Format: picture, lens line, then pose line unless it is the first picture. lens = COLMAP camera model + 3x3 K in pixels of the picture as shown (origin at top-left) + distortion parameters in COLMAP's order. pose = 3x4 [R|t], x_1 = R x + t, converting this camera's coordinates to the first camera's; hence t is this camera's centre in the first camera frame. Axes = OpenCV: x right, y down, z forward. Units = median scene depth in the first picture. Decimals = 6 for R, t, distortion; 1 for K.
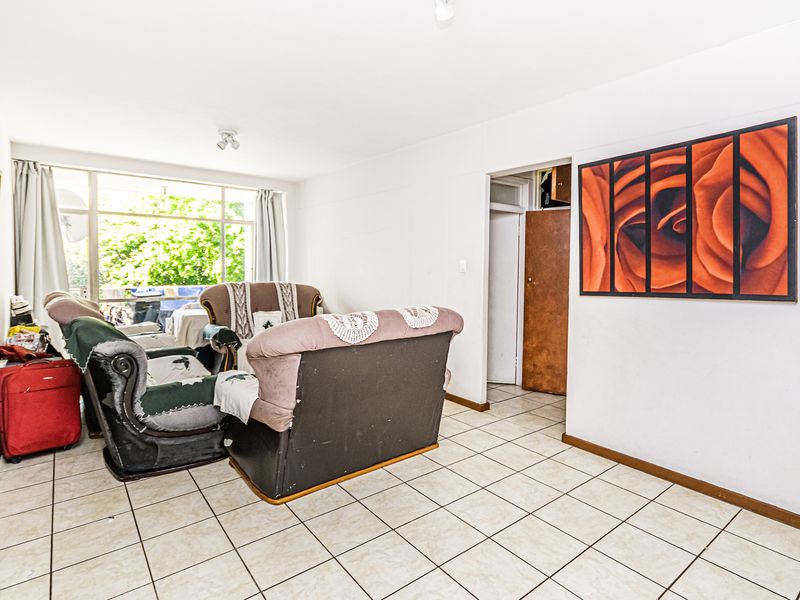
lens RADIAL K [[401.6, 0, 400.0], [0, 401.6, 300.0], [0, 0, 1]] dist [0.002745, 0.000676]
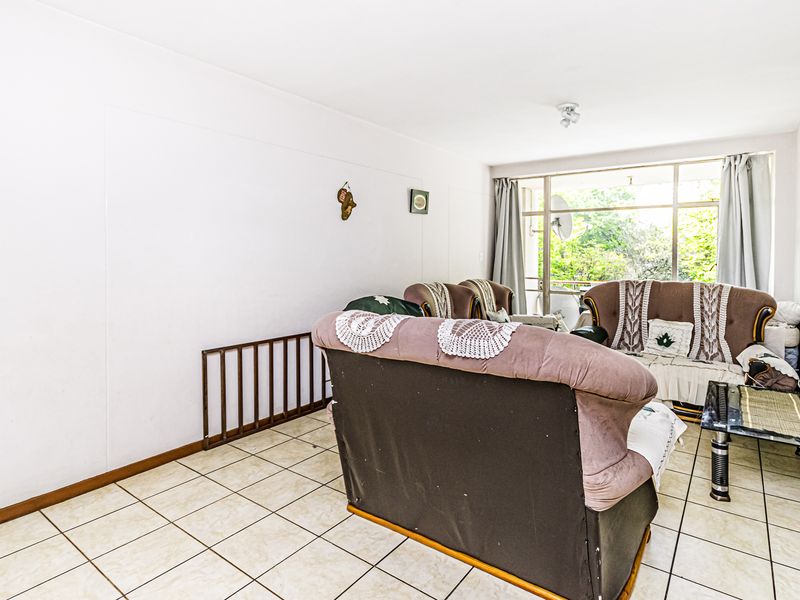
lens RADIAL K [[410.4, 0, 398.8], [0, 410.4, 291.4], [0, 0, 1]] dist [0.002715, 0.000677]
pose [[0.346765, 0.069978, -0.935338, 0.207768], [-0.086539, 0.995346, 0.042385, -0.014756], [0.933951, 0.066245, 0.351207, 0.262507]]
